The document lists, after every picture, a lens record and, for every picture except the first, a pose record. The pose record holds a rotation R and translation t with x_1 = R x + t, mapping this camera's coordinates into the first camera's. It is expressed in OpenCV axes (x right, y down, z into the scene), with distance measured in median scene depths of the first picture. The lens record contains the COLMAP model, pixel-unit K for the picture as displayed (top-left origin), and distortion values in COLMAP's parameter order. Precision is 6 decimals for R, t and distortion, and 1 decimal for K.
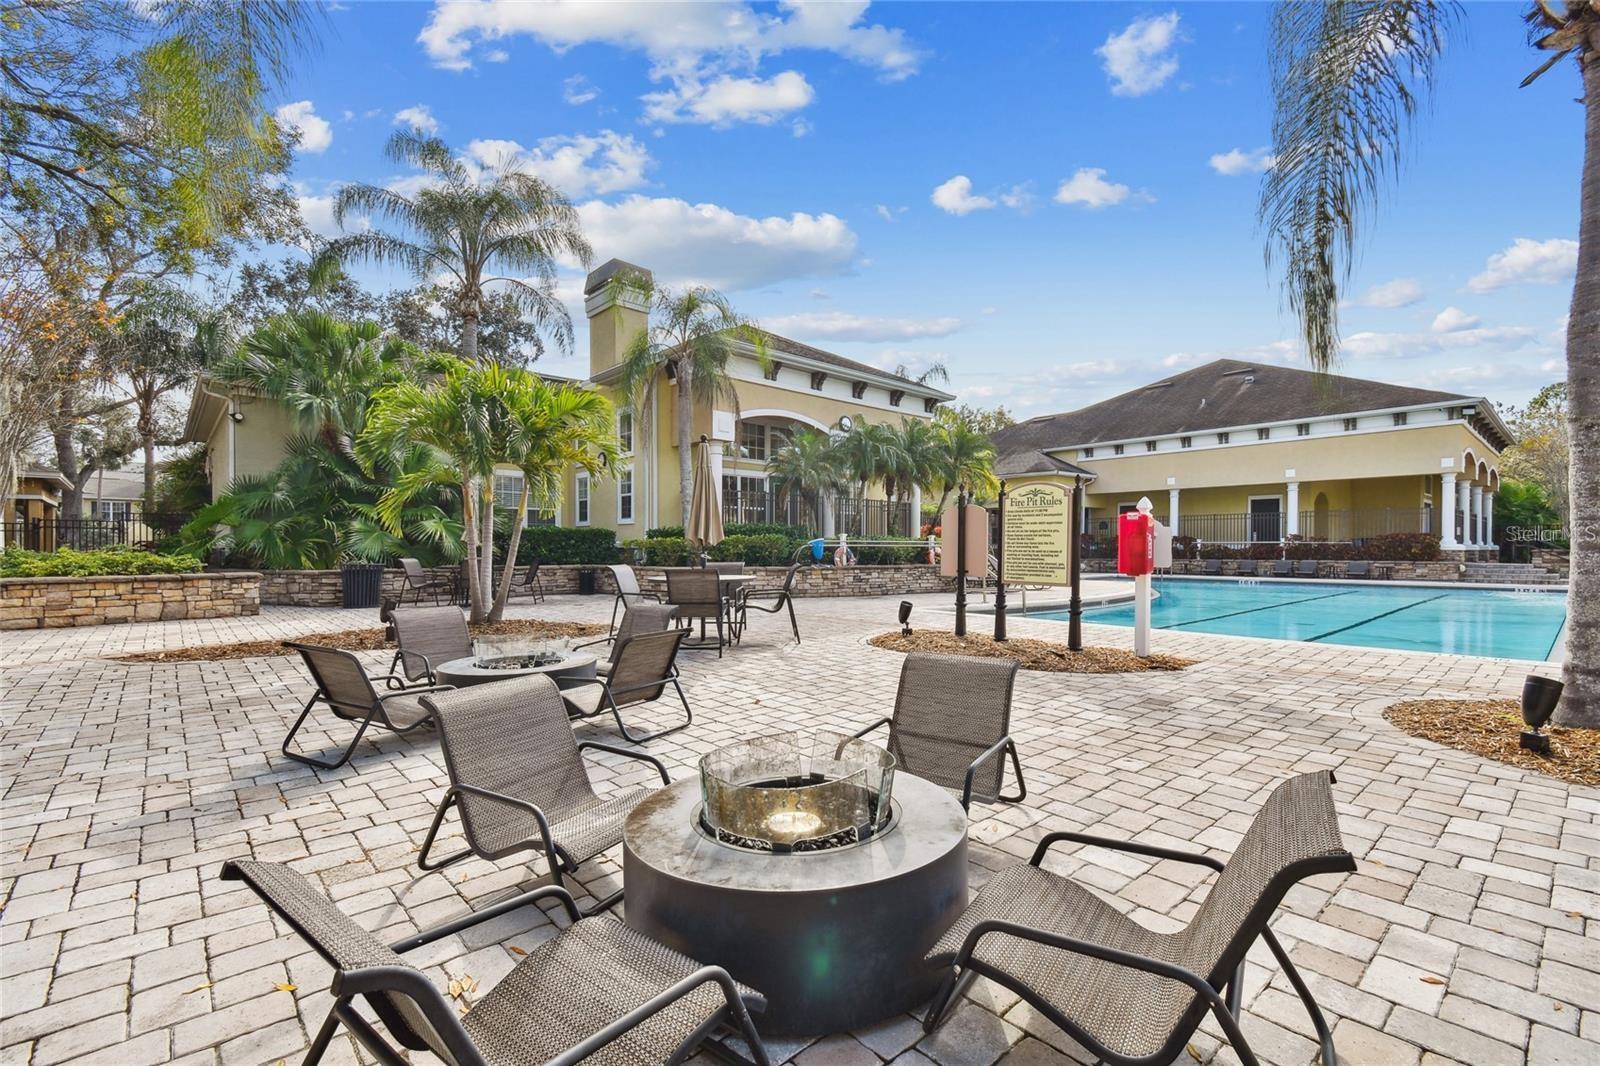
lens RADIAL K [[710.3, 0, 800.0], [0, 710.3, 533.0], [0, 0, 1]] dist [-0.000349, -0.000126]
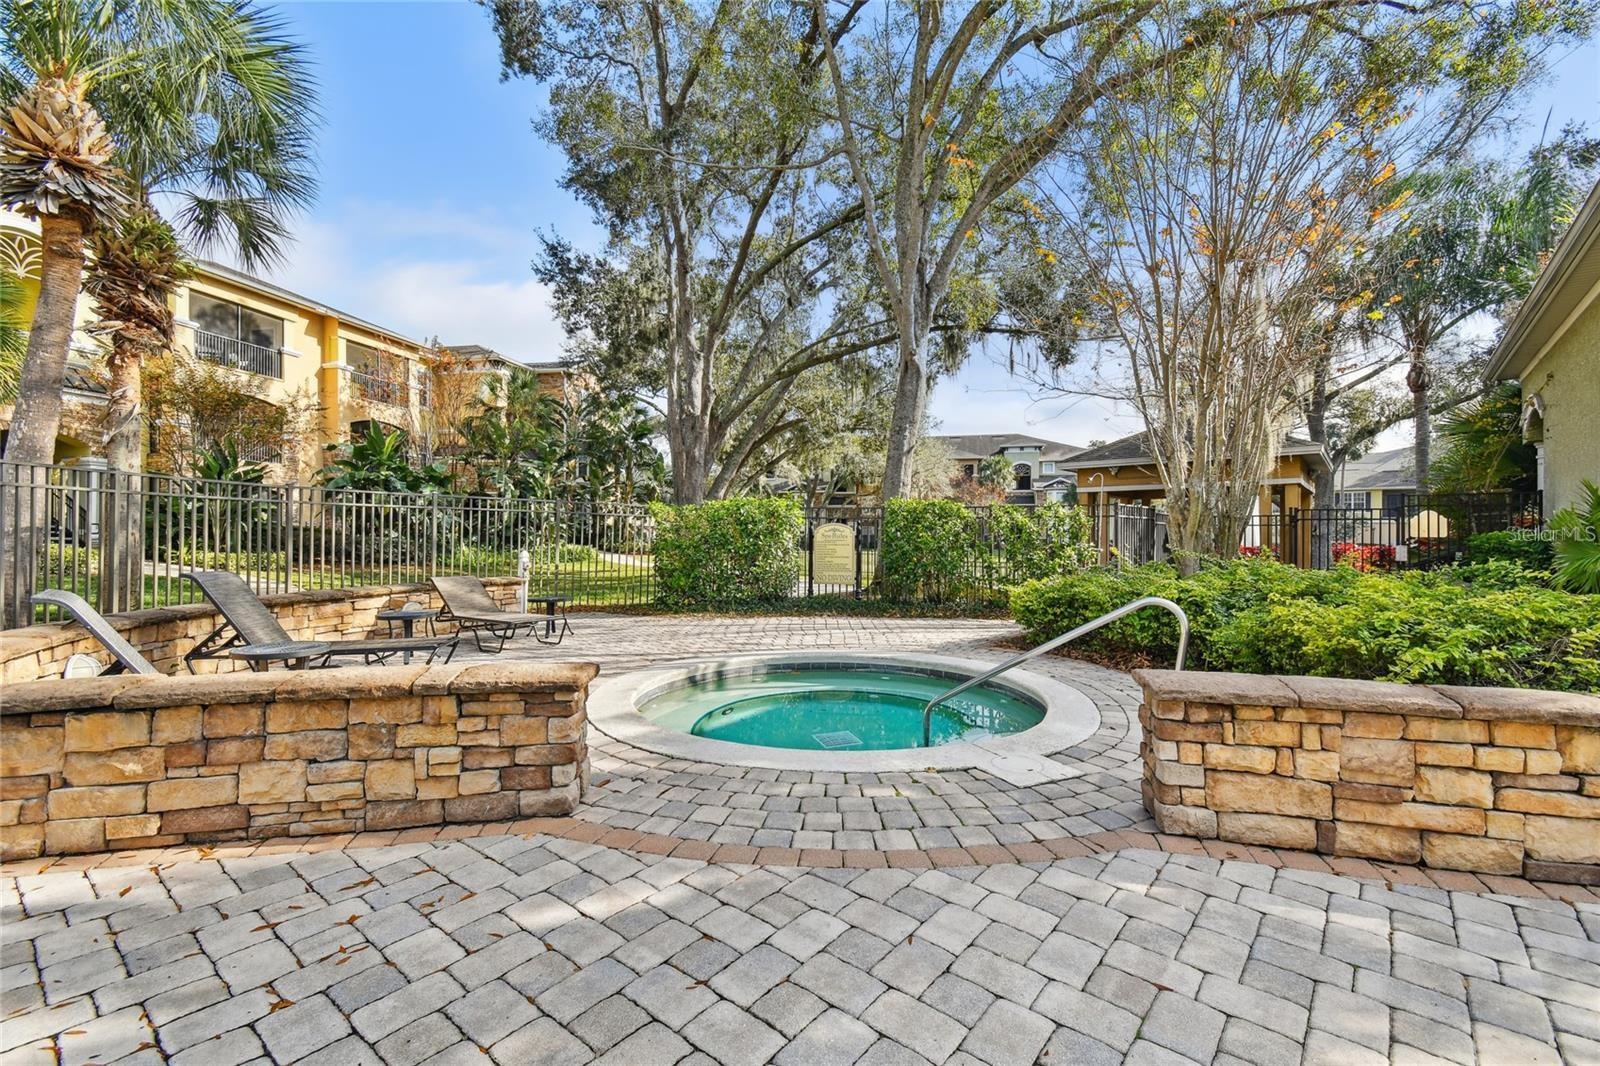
lens RADIAL K [[686.0, 0, 800.0], [0, 686.0, 533.0], [0, 0, 1]] dist [-0.001389, -0.000290]
pose [[0.128160, 0.001443, -0.991752, -0.591390], [0.014119, 0.999895, 0.003280, -0.005448], [0.991653, -0.014423, 0.128126, 0.542878]]
